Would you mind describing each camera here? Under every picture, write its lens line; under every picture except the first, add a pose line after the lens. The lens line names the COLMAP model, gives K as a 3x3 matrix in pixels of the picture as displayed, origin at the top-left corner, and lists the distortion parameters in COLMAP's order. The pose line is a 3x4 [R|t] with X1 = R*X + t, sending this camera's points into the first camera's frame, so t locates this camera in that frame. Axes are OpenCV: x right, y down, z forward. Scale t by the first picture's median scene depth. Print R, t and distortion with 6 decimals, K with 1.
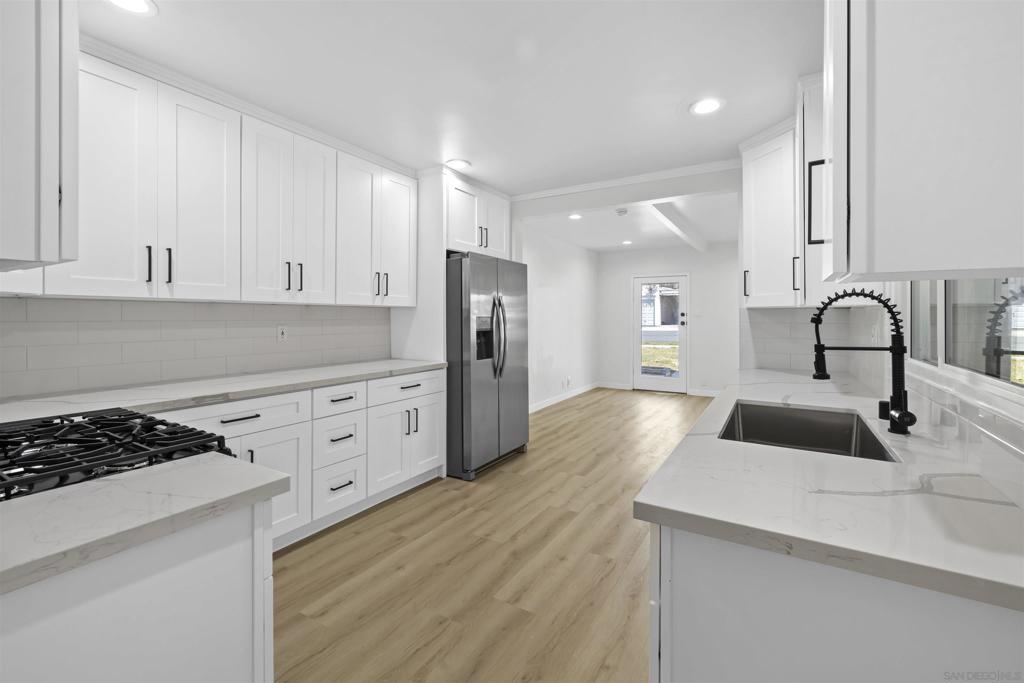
lens RADIAL K [[438.8, 0, 516.0], [0, 438.8, 317.1], [0, 0, 1]] dist [-0.000264, -0.000038]
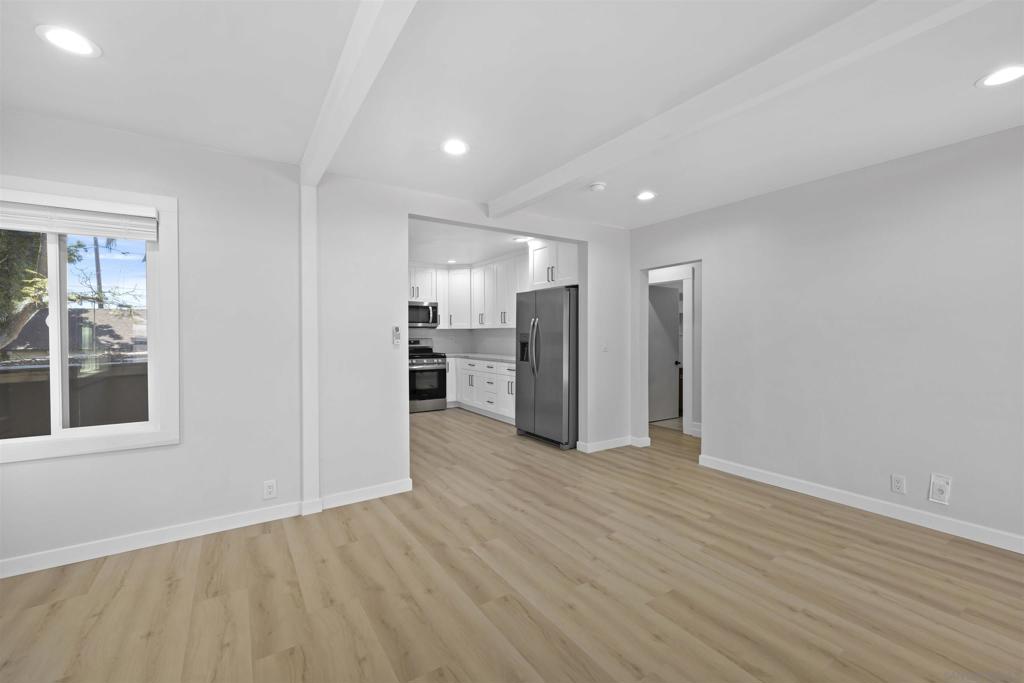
lens RADIAL K [[424.1, 0, 512.0], [0, 424.1, 341.5], [0, 0, 1]] dist [0.001312, 0.000116]
pose [[-0.436374, 0.017975, -0.899586, 1.790506], [0.004765, 0.999833, 0.017667, 0.002903], [0.899753, 0.003423, -0.436386, 2.272021]]
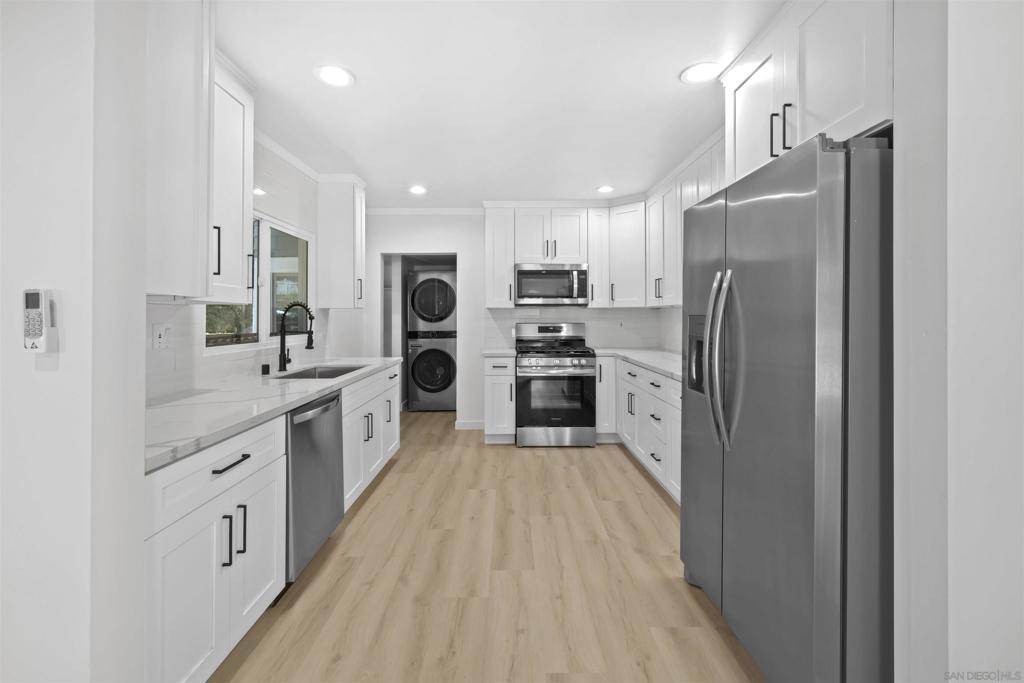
lens RADIAL K [[437.5, 0, 514.3], [0, 437.5, 312.0], [0, 0, 1]] dist [0.000060, 0.000053]
pose [[-0.848909, -0.005426, -0.528511, 0.589542], [-0.000462, 0.999955, -0.009524, 0.001672], [0.528539, -0.007841, -0.848873, 1.907626]]
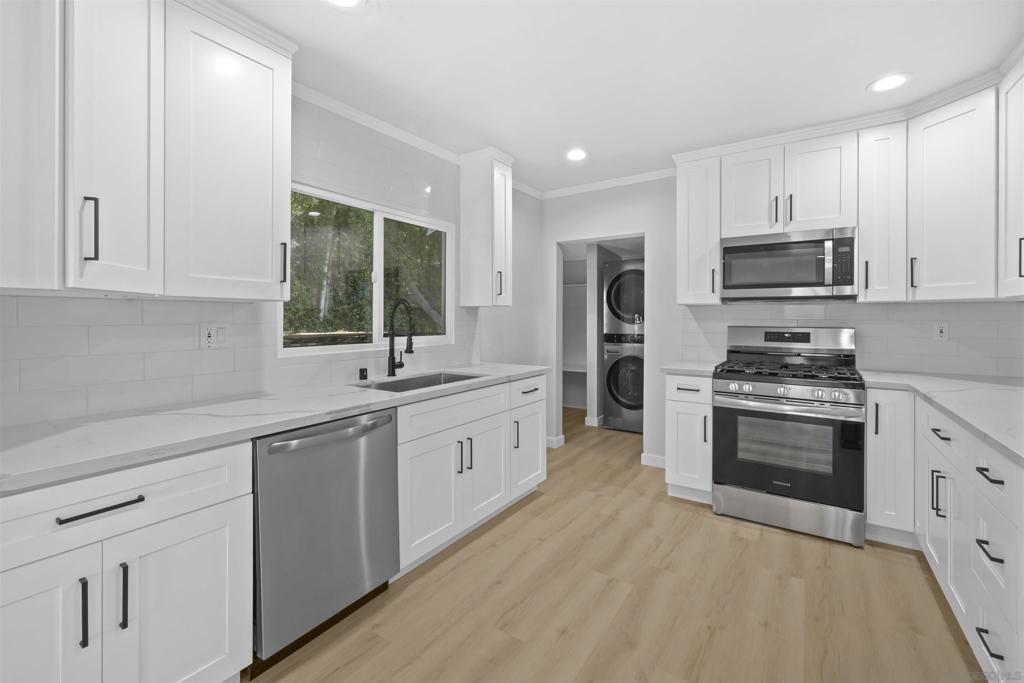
lens RADIAL K [[438.8, 0, 516.0], [0, 438.8, 317.1], [0, 0, 1]] dist [-0.000264, -0.000038]
pose [[-0.999071, -0.003142, 0.042970, 0.145445], [-0.002998, 0.999990, 0.003394, 0.002390], [-0.042980, 0.003262, -0.999071, 1.622067]]
